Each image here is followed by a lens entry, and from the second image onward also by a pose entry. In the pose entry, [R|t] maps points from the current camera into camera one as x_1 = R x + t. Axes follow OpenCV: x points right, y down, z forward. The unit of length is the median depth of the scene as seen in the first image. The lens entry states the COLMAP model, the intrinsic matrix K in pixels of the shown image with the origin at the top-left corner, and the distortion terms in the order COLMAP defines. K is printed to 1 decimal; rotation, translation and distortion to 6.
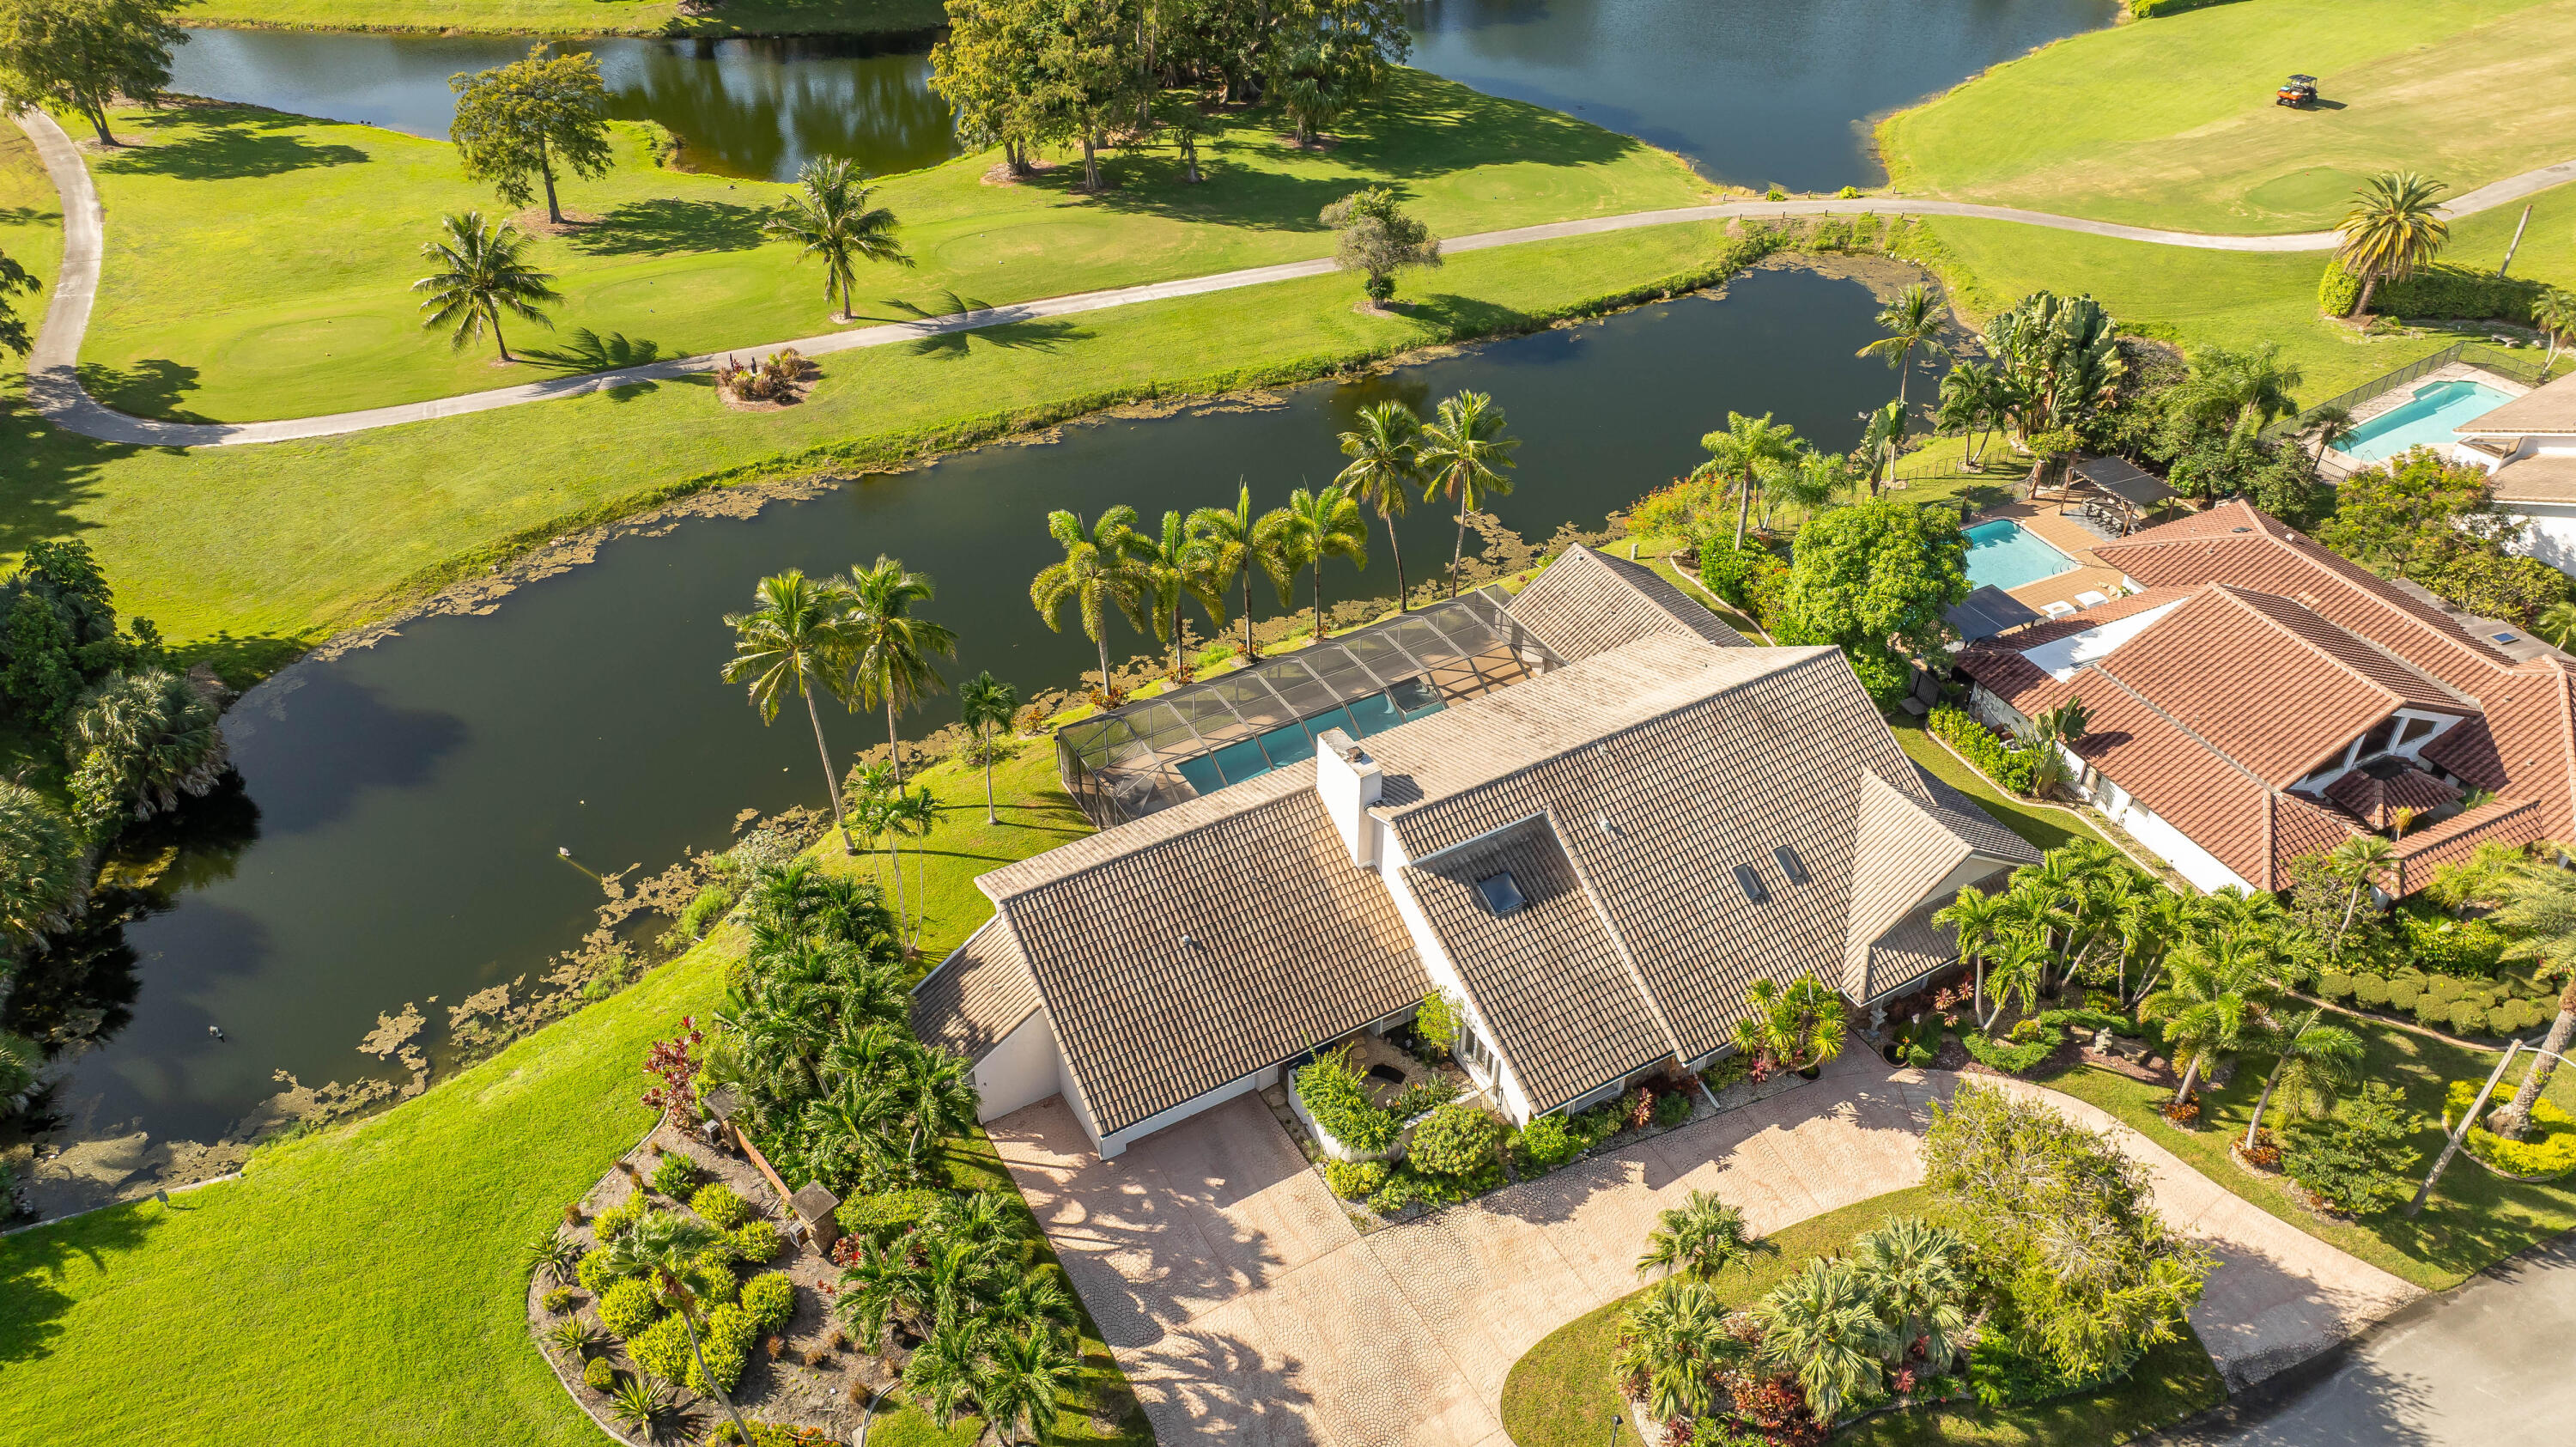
lens RADIAL K [[1808.3, 0, 1305.9], [0, 1808.3, 728.3], [0, 0, 1]] dist [-0.026606, 0.019893]
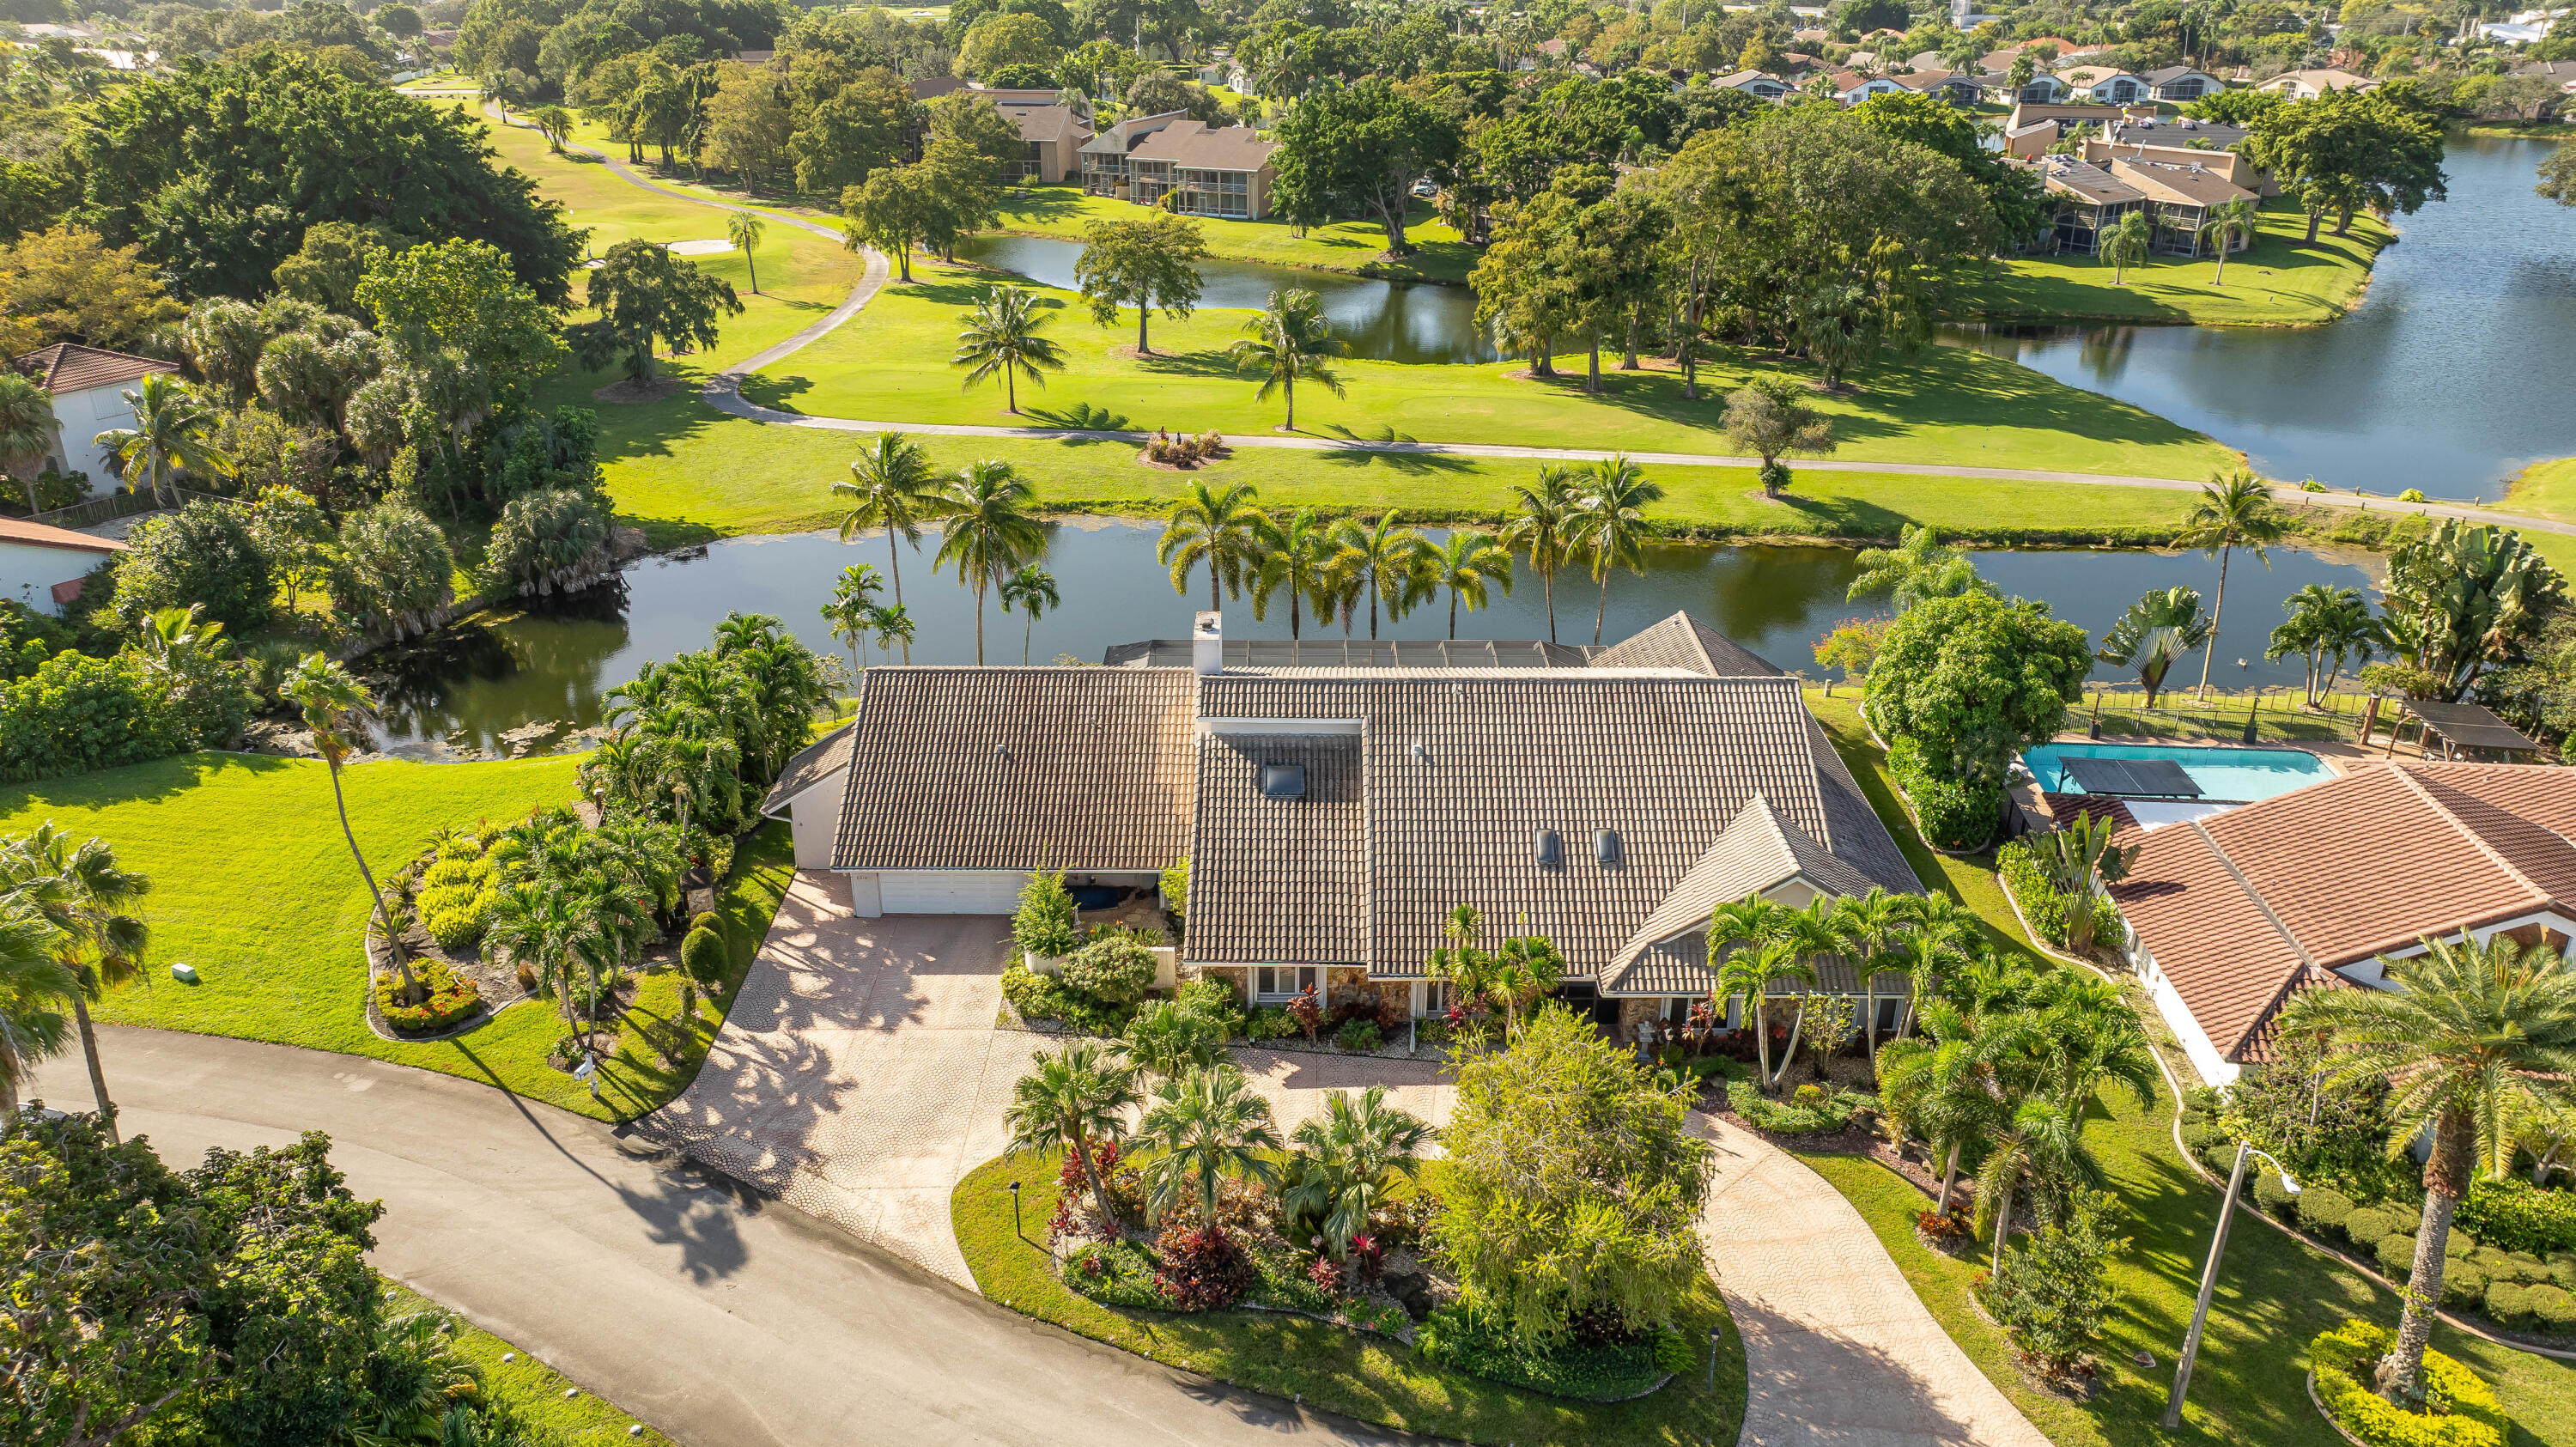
lens RADIAL K [[1808.3, 0, 1299.6], [0, 1808.3, 733.8], [0, 0, 1]] dist [-0.026606, 0.019893]
pose [[0.863545, 0.201790, -0.462138, 0.469907], [-0.300517, 0.941863, -0.150281, 0.177250], [0.404945, 0.268655, 0.873982, 0.116903]]
